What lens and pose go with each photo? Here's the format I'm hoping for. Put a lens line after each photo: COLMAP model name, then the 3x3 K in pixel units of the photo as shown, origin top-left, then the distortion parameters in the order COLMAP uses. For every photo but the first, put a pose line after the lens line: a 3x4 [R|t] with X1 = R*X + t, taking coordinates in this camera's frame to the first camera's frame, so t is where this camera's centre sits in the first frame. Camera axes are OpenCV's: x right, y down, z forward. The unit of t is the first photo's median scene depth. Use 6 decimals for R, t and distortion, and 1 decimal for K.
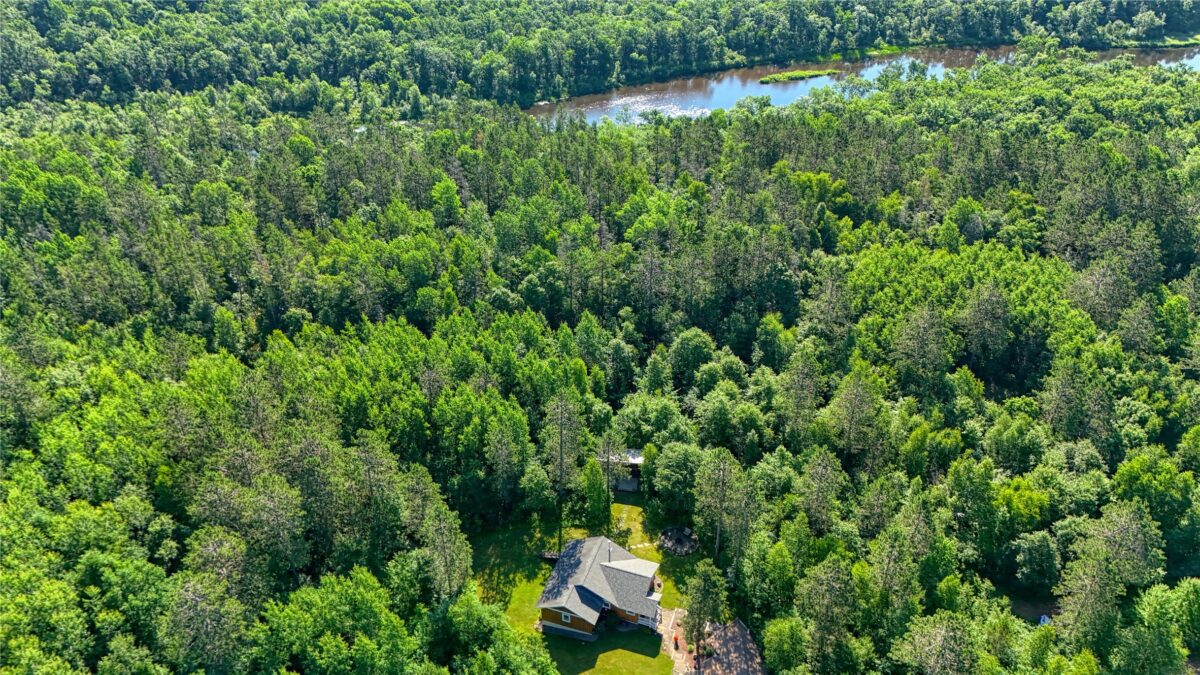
lens RADIAL K [[875.5, 0, 601.0], [0, 875.5, 338.5], [0, 0, 1]] dist [0.034664, -0.030920]
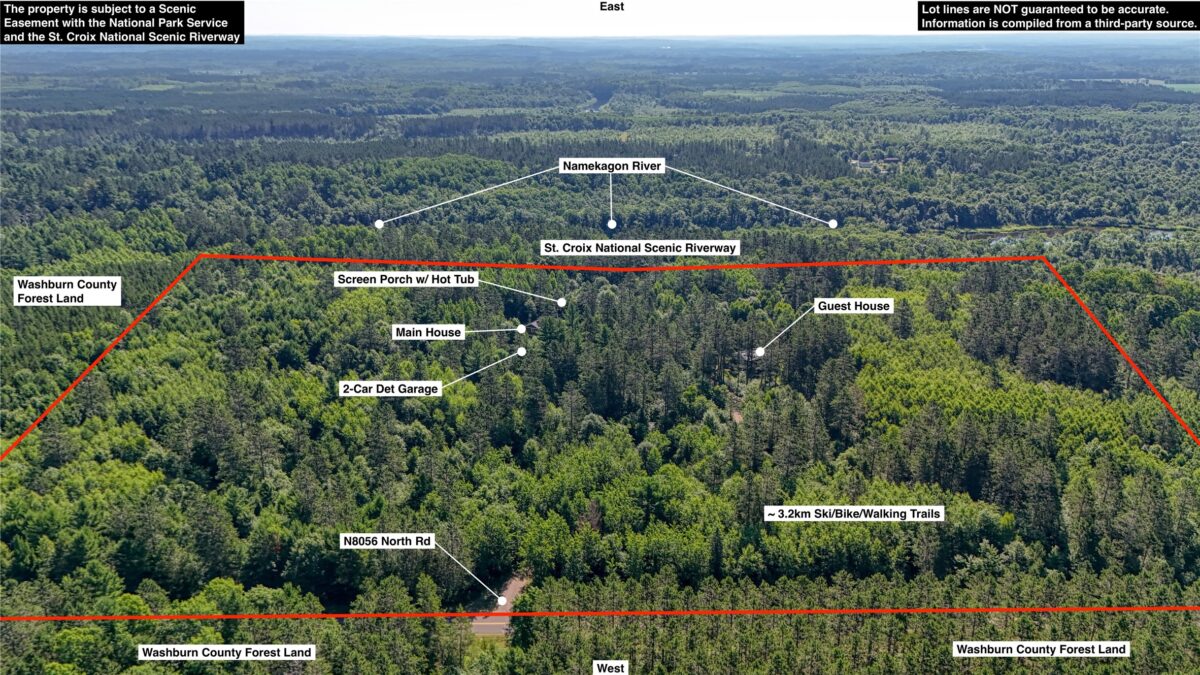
lens RADIAL K [[875.5, 0, 594.7], [0, 875.5, 338.8], [0, 0, 1]] dist [0.034664, -0.030920]
pose [[0.989588, 0.057569, -0.131915, 0.202716], [-0.091459, 0.959210, -0.267490, 0.390117], [0.111135, 0.276770, 0.954488, -0.646651]]
